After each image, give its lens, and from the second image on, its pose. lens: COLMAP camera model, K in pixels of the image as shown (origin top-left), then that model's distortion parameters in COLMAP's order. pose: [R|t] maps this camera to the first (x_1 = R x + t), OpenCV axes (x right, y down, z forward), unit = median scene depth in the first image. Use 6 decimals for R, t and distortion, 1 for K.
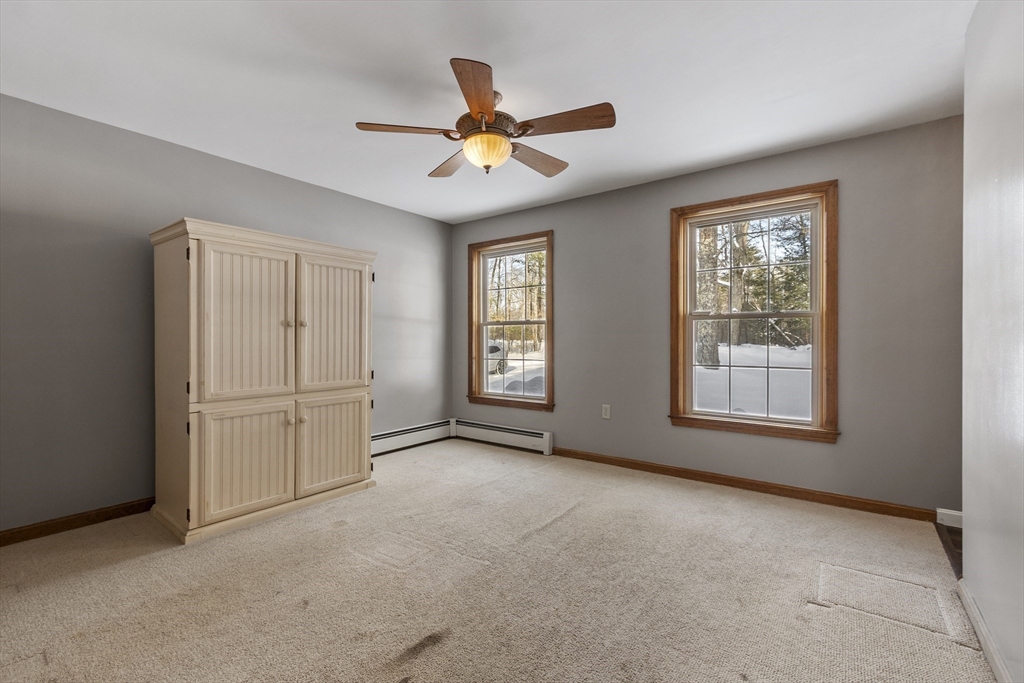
lens RADIAL K [[432.9, 0, 512.0], [0, 432.9, 341.5], [0, 0, 1]] dist [0.000942, 0.000172]
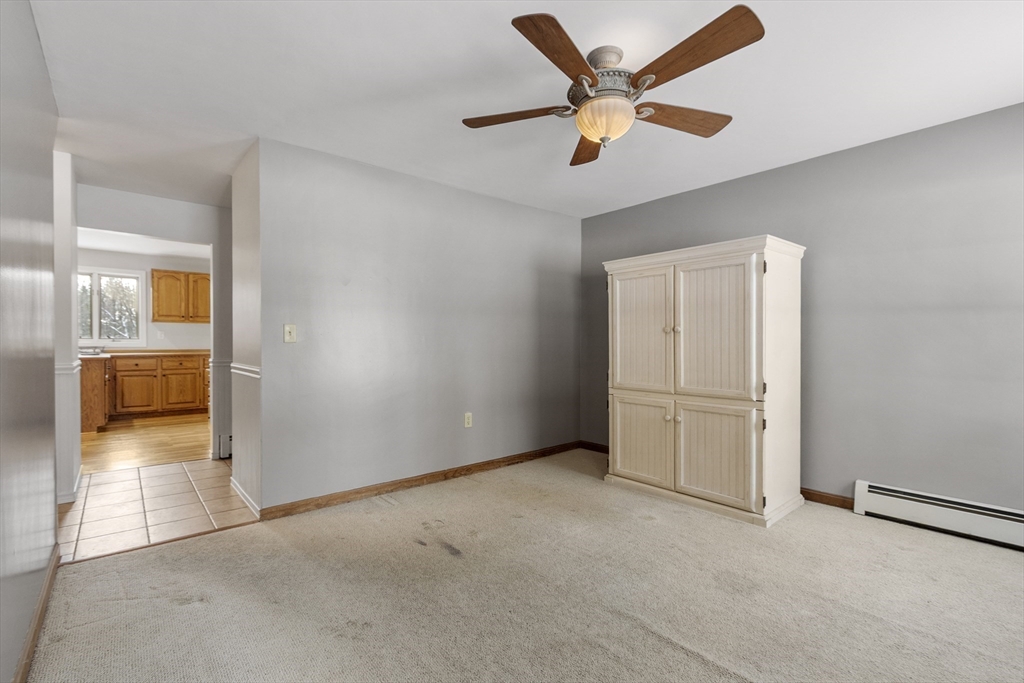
lens RADIAL K [[452.6, 0, 502.1], [0, 452.6, 338.0], [0, 0, 1]] dist [0.000581, 0.000834]
pose [[-0.217305, -0.010949, -0.976042, 0.716460], [0.002810, 0.999926, -0.011843, -0.007721], [0.976100, -0.005316, -0.217258, 0.834701]]
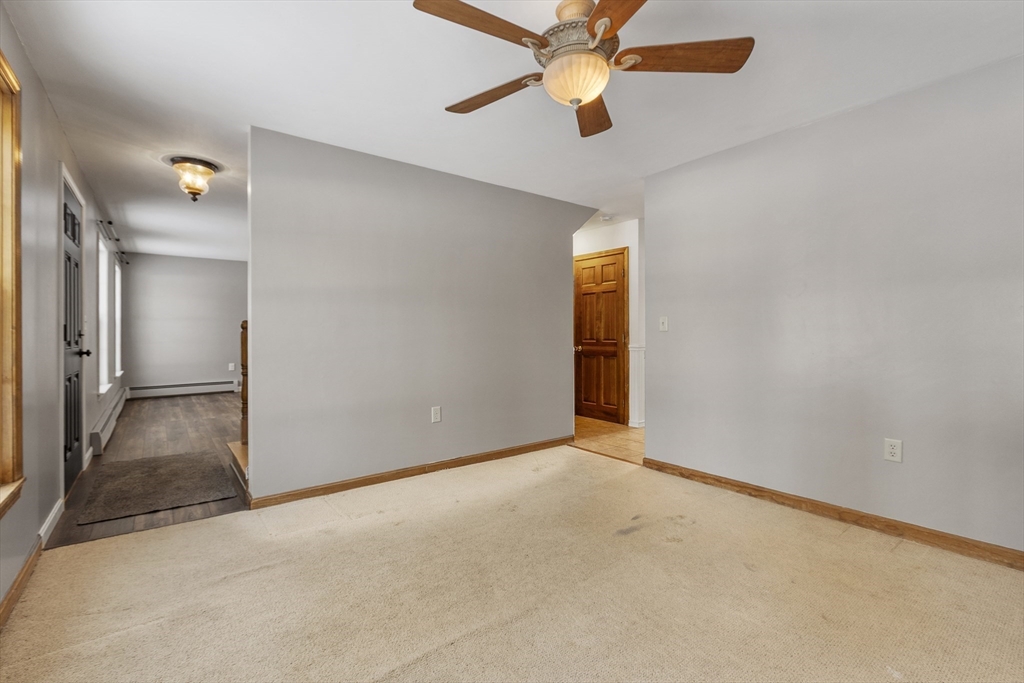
lens RADIAL K [[452.6, 0, 502.1], [0, 452.6, 338.0], [0, 0, 1]] dist [0.000581, 0.000834]
pose [[-0.960801, 0.009215, 0.277087, -0.122973], [0.011175, 0.999922, 0.005494, -0.004150], [-0.277015, 0.008375, -0.960829, 1.482170]]
